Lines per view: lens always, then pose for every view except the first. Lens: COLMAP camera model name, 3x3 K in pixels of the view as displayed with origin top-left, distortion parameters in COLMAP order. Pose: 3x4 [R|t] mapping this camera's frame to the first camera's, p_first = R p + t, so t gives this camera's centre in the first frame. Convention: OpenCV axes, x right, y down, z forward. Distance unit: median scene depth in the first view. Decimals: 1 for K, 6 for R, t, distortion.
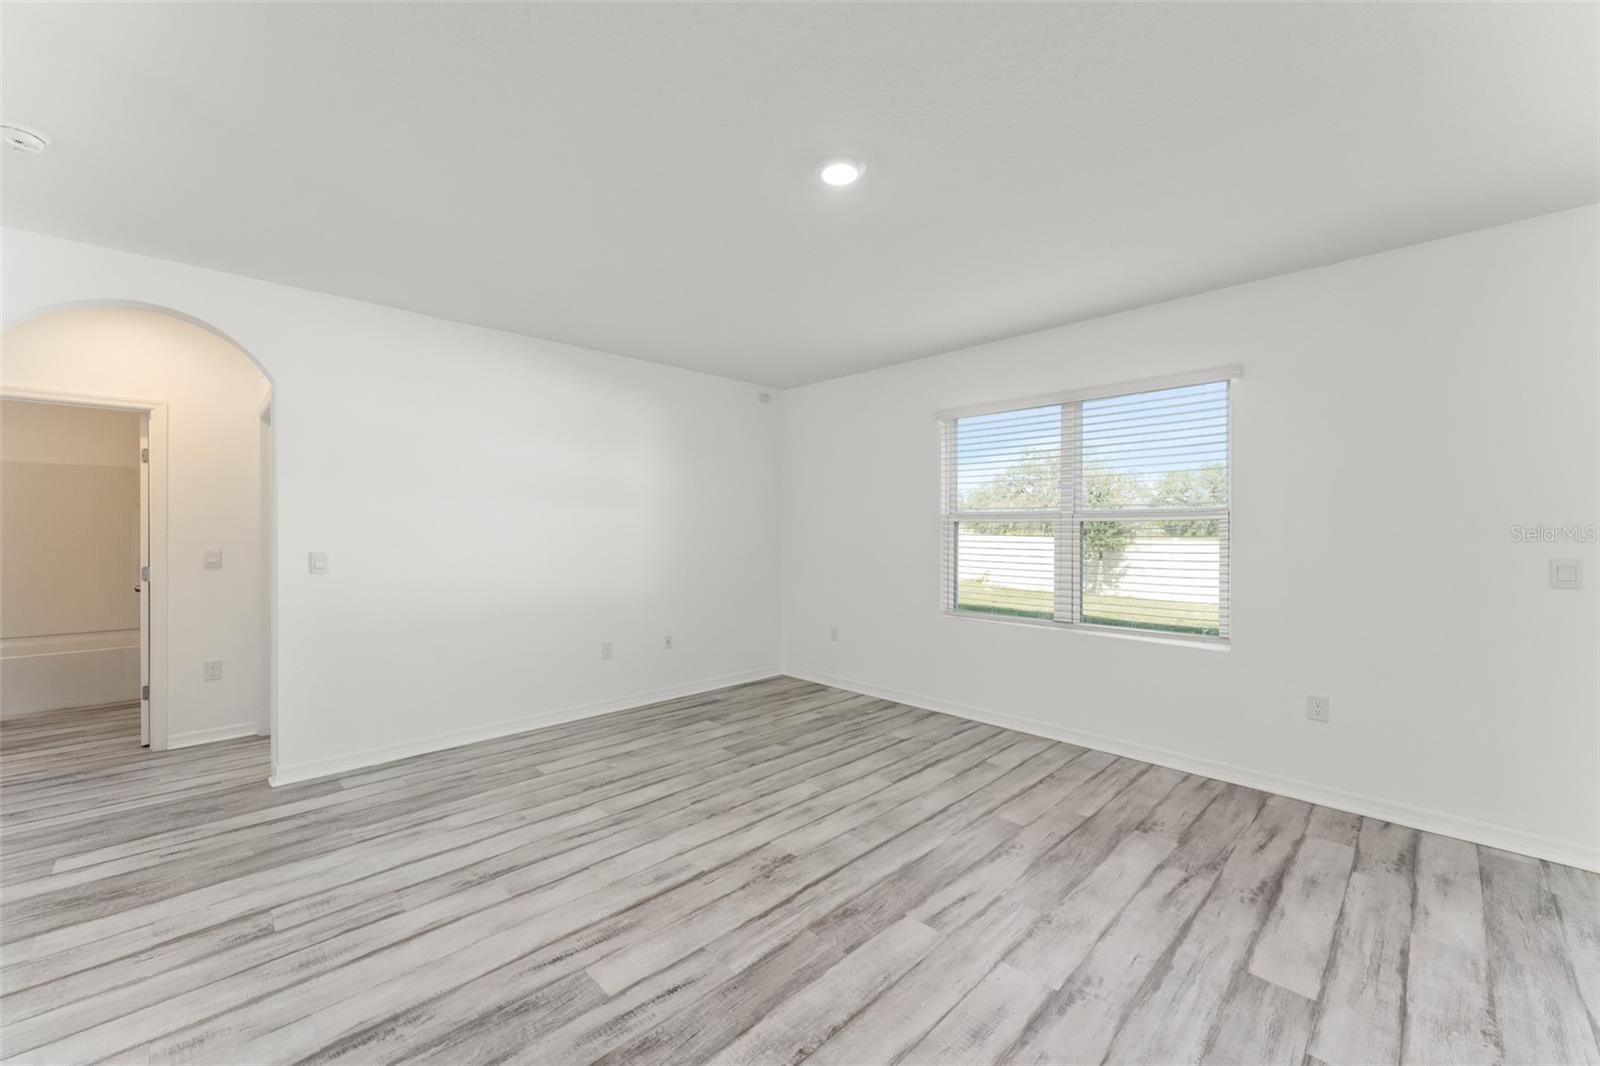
lens RADIAL K [[633.4, 0, 795.2], [0, 633.4, 532.7], [0, 0, 1]] dist [-0.000876, 0.000818]
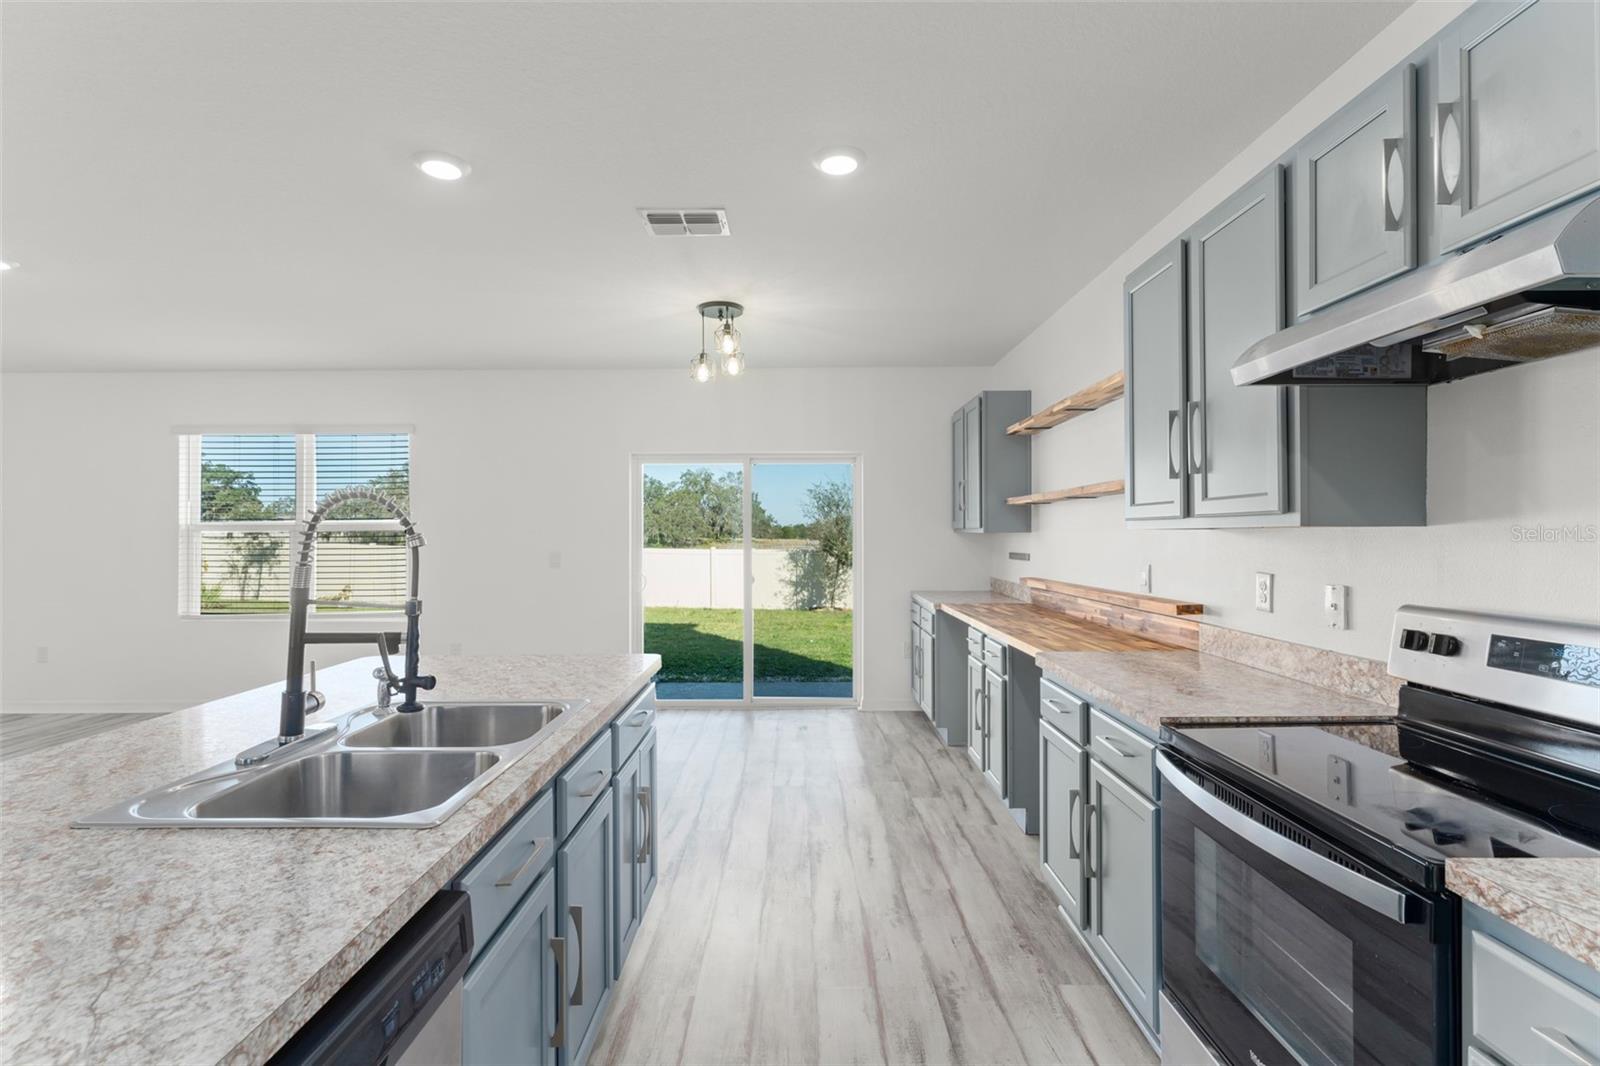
lens RADIAL K [[739.1, 0, 794.9], [0, 739.1, 531.6], [0, 0, 1]] dist [-0.002861, 0.000324]
pose [[0.701588, 0.000282, 0.712582, 0.123137], [0.009188, 0.999913, -0.009442, 0.008398], [-0.712523, 0.013171, 0.701525, -1.037777]]
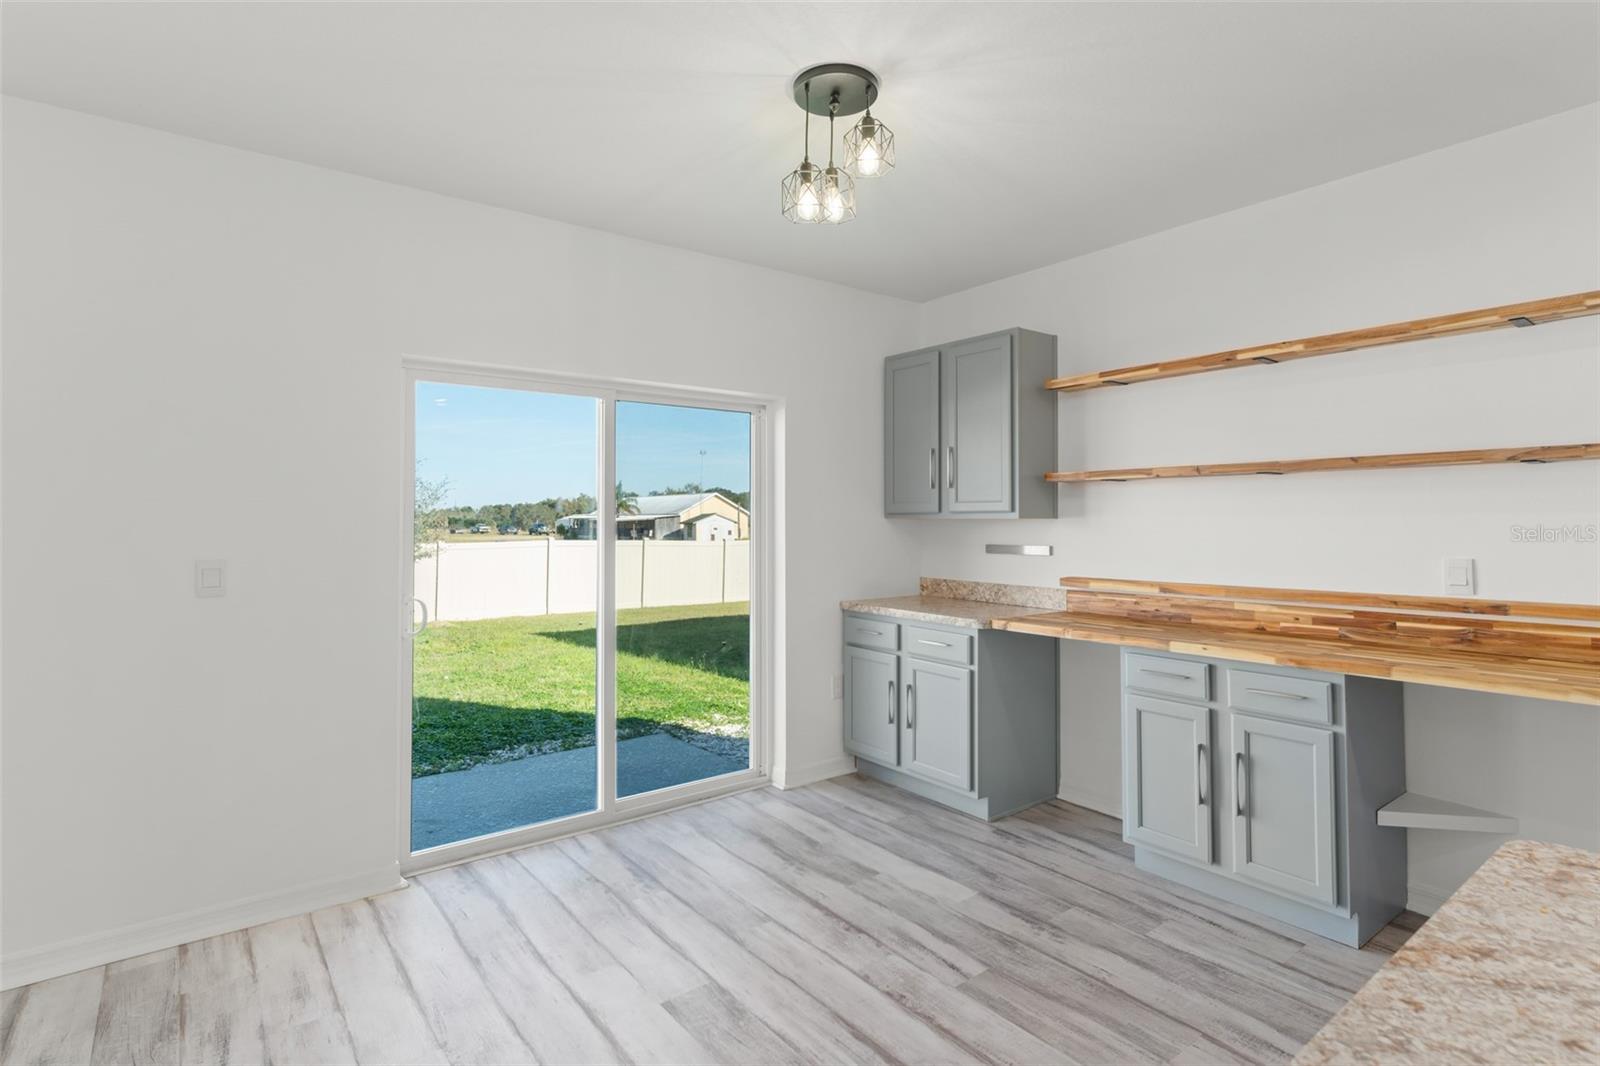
lens RADIAL K [[784.0, 0, 799.5], [0, 784.0, 501.5], [0, 0, 1]] dist [-0.001979, 0.001644]
pose [[0.119725, 0.023240, 0.992535, 0.276285], [0.012062, 0.999618, -0.024861, -0.002761], [-0.992734, 0.014949, 0.119398, 0.107839]]
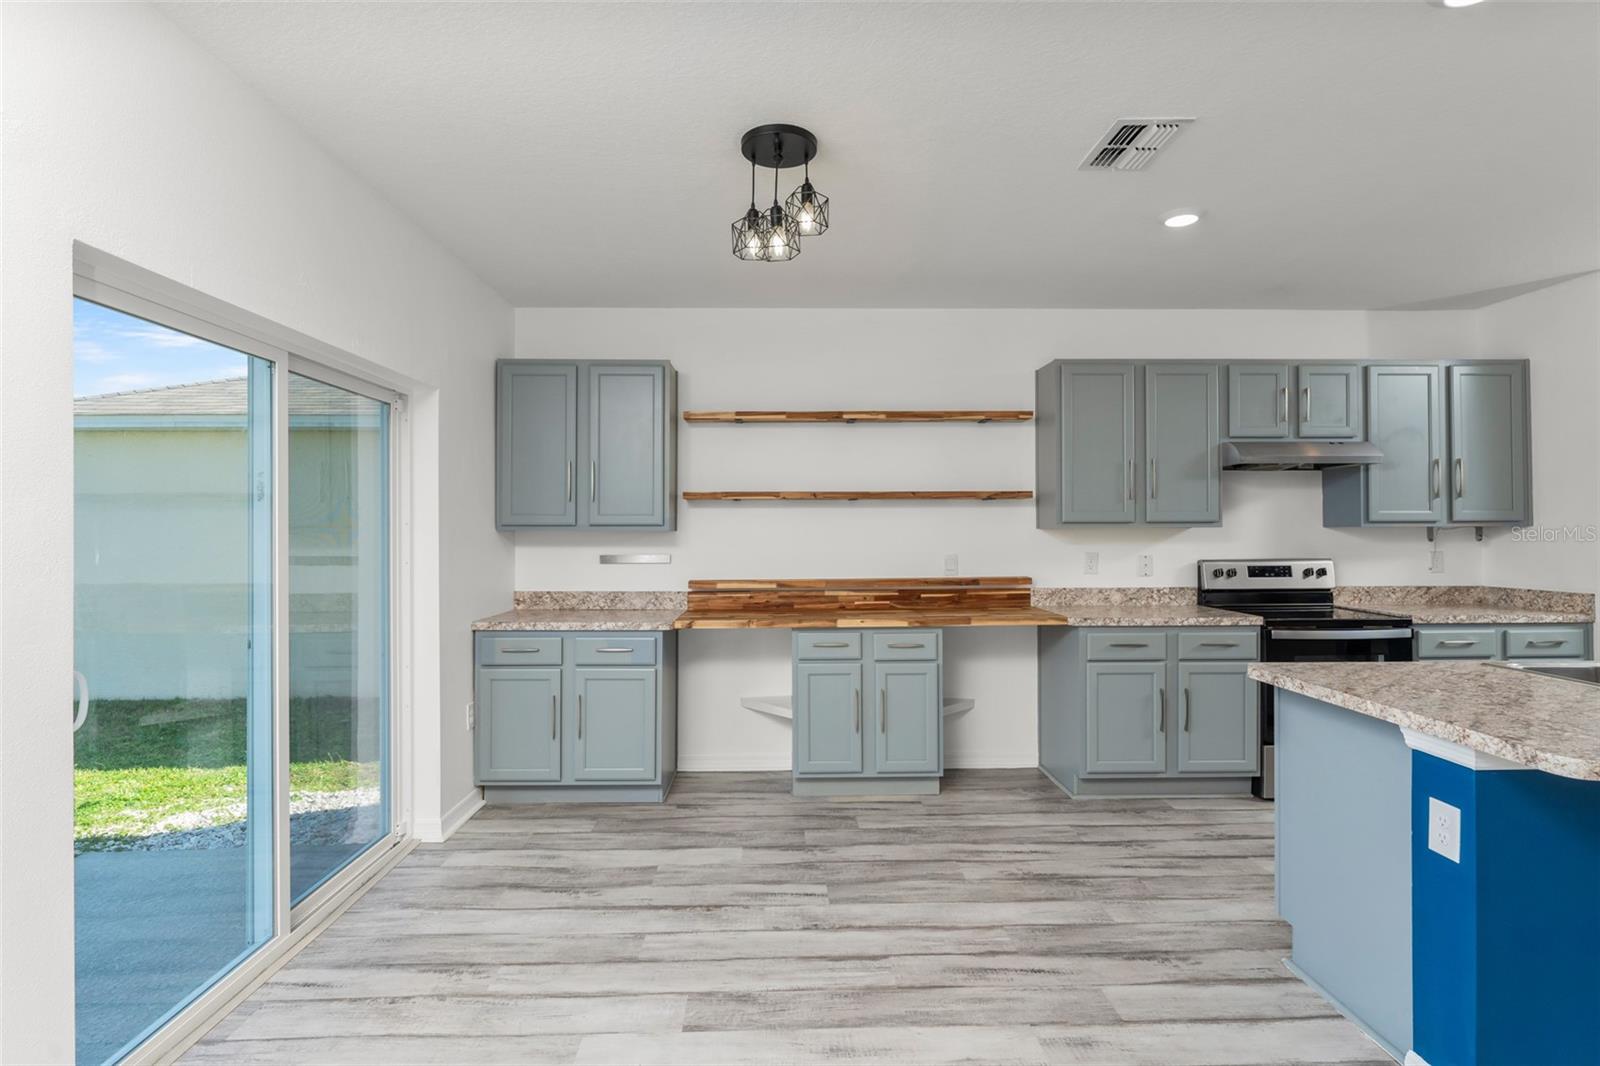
lens RADIAL K [[784.0, 0, 796.1], [0, 784.0, 526.8], [0, 0, 1]] dist [-0.001979, 0.001644]
pose [[-0.734844, 0.005819, 0.678211, 0.462024], [0.008781, 0.999961, 0.000935, -0.008688], [-0.678179, 0.006643, -0.734867, 0.866316]]
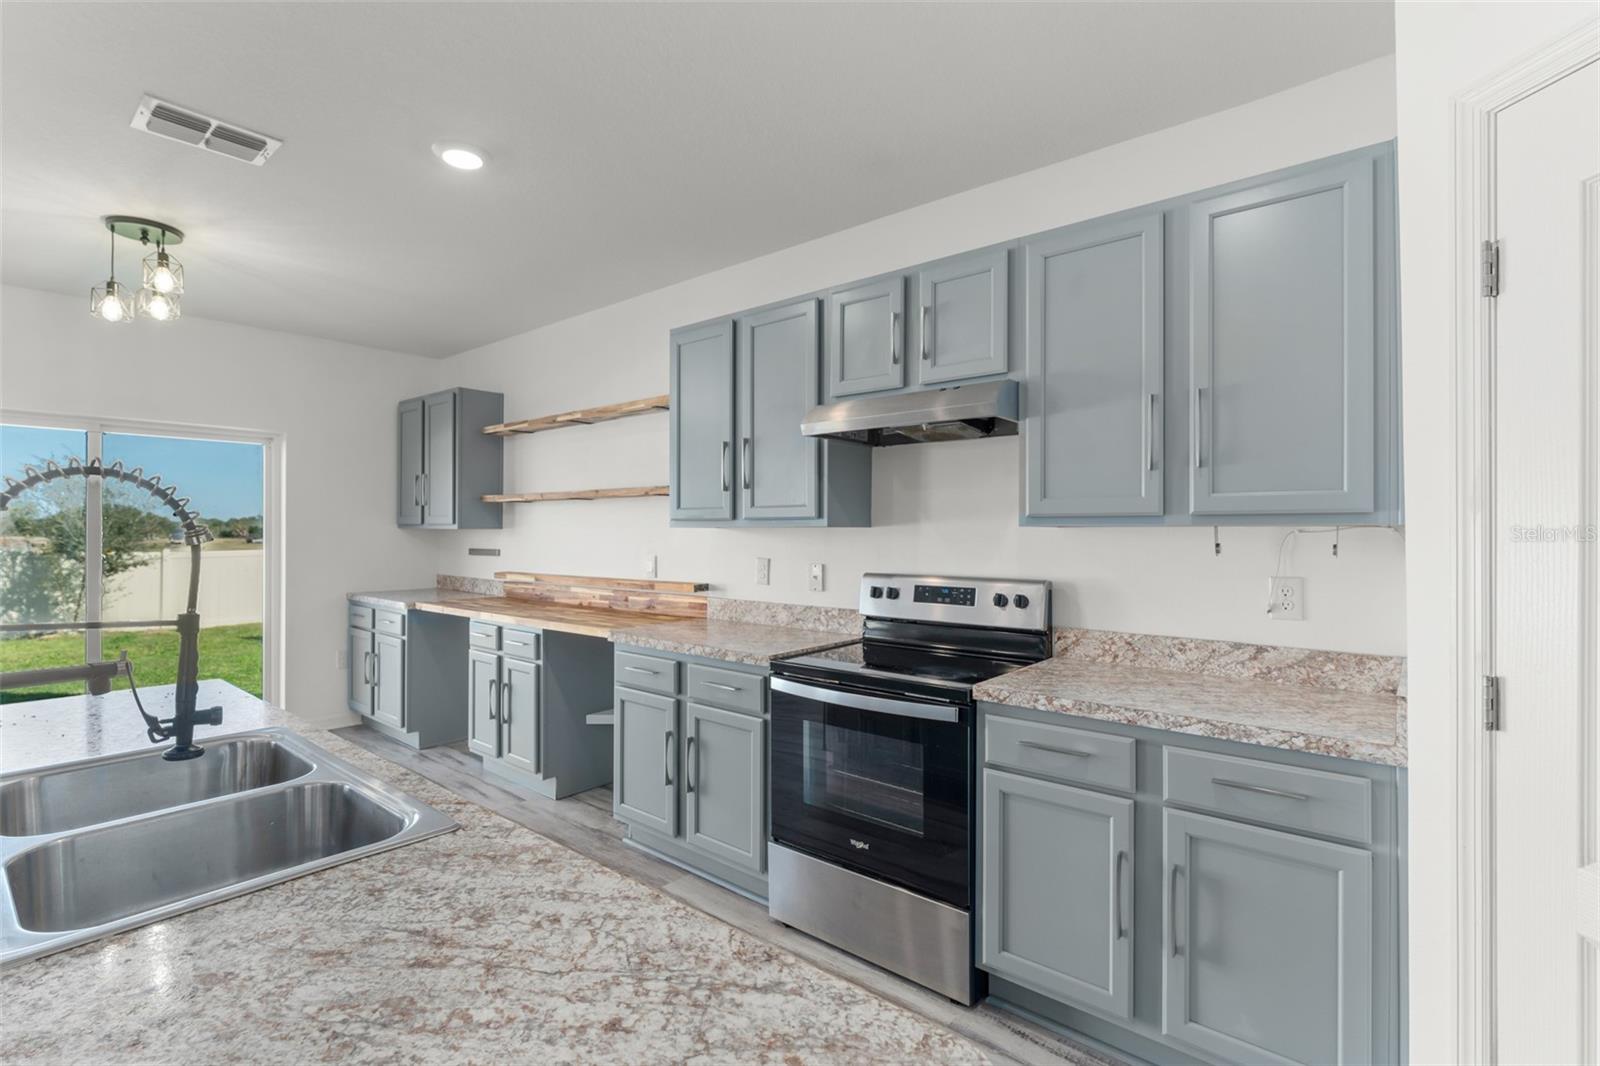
lens RADIAL K [[739.1, 0, 795.7], [0, 739.1, 531.3], [0, 0, 1]] dist [-0.002861, 0.000324]
pose [[-0.100490, -0.000451, 0.994938, -0.144420], [0.005604, 0.999984, 0.001020, 0.006642], [-0.994922, 0.005679, -0.100486, -0.745179]]
